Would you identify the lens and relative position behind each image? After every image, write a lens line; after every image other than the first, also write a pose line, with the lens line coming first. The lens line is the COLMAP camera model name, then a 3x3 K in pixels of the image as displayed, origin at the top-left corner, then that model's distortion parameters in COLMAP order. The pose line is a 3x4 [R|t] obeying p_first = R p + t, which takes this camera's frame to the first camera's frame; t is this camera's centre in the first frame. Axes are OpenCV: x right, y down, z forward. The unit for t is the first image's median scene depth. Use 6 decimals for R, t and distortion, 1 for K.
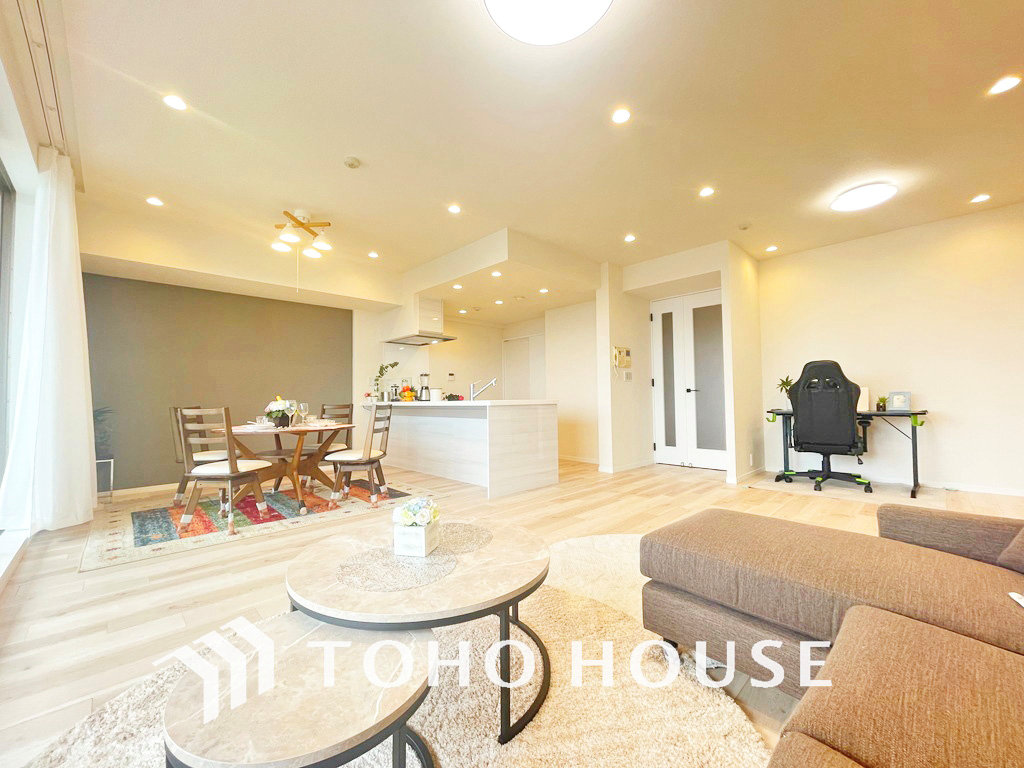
lens RADIAL K [[413.2, 0, 506.4], [0, 413.2, 382.4], [0, 0, 1]] dist [-0.001040, -0.000095]
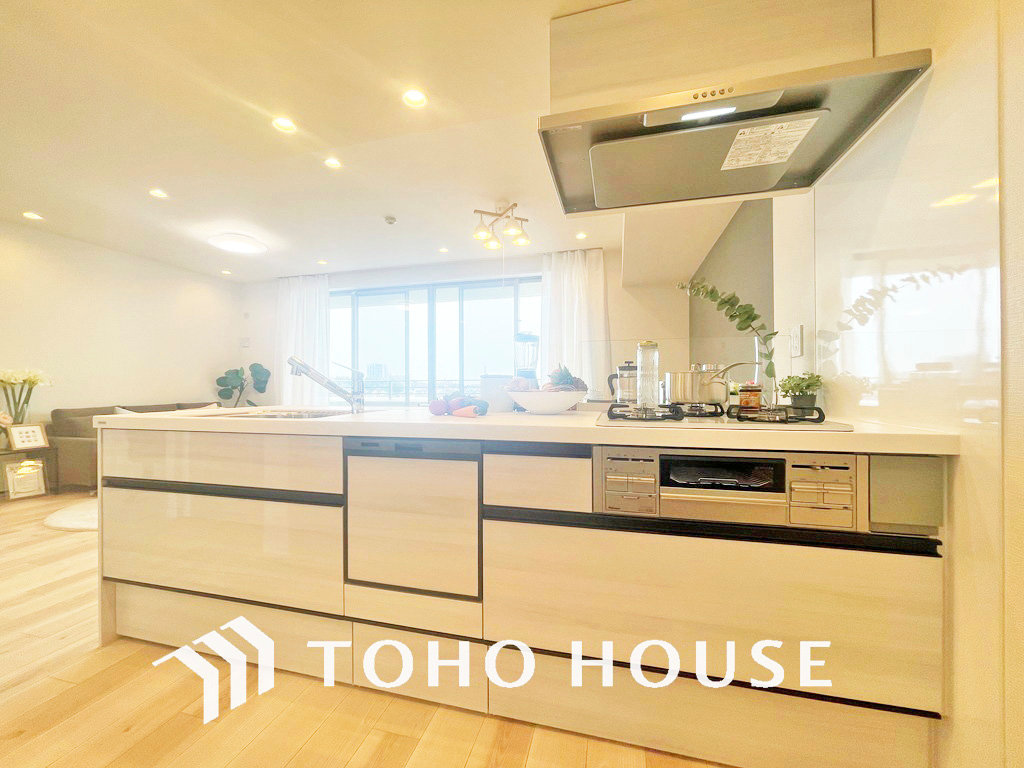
lens RADIAL K [[413.2, 0, 506.4], [0, 413.2, 382.4], [0, 0, 1]] dist [-0.001040, -0.000095]
pose [[-0.855585, 0.014272, -0.517465, 0.006923], [0.038276, 0.998628, -0.035744, 0.051423], [0.516245, -0.050388, -0.854958, 2.015042]]
